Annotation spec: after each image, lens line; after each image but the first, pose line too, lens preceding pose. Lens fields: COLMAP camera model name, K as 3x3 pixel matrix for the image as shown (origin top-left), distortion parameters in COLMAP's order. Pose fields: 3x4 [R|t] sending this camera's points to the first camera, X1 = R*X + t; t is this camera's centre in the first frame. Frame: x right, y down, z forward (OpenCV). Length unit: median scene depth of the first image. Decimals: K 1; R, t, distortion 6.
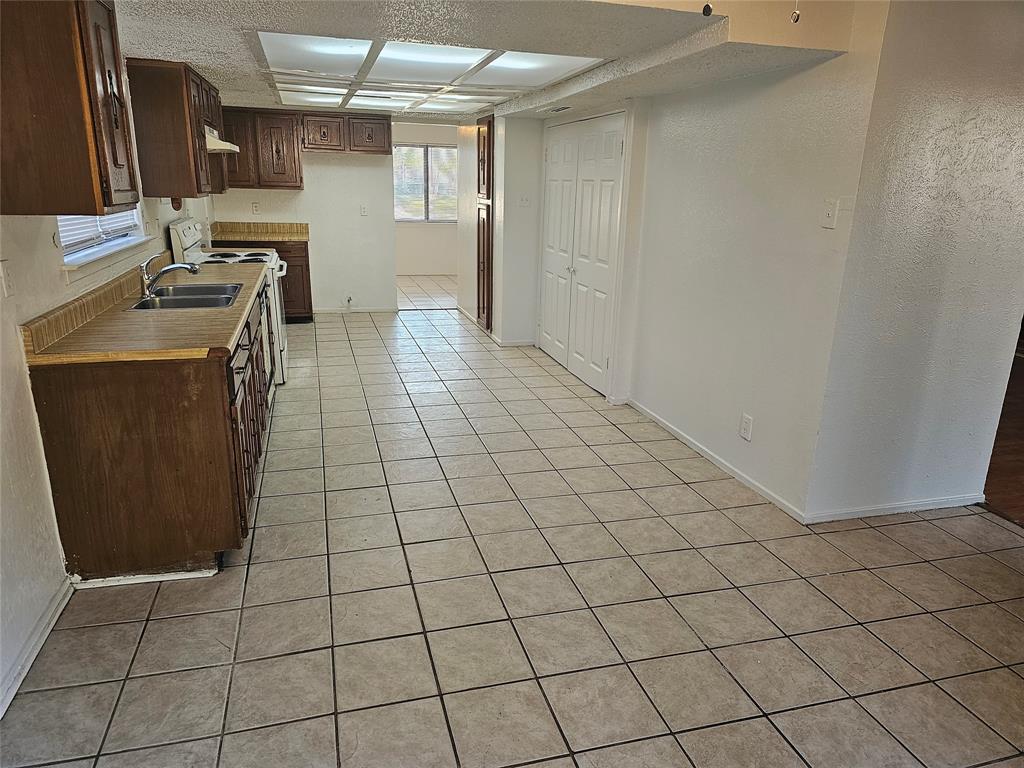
lens RADIAL K [[689.9, 0, 509.4], [0, 689.9, 386.8], [0, 0, 1]] dist [0.029660, -0.019867]
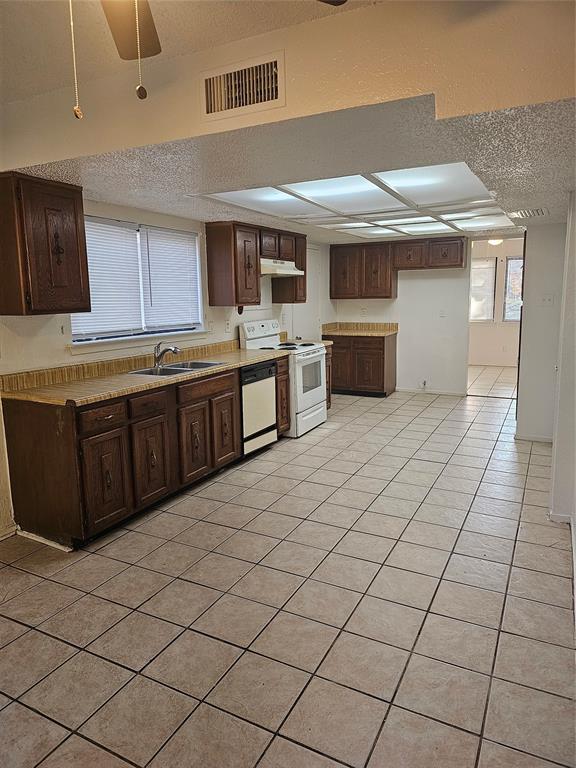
lens RADIAL K [[517.5, 0, 286.6], [0, 517.5, 377.3], [0, 0, 1]] dist [0.029660, -0.019867]
pose [[0.726143, 0.081041, -0.682751, 0.409478], [-0.167925, 0.983860, -0.061816, -0.067127], [0.666721, 0.159538, 0.728032, 0.280870]]
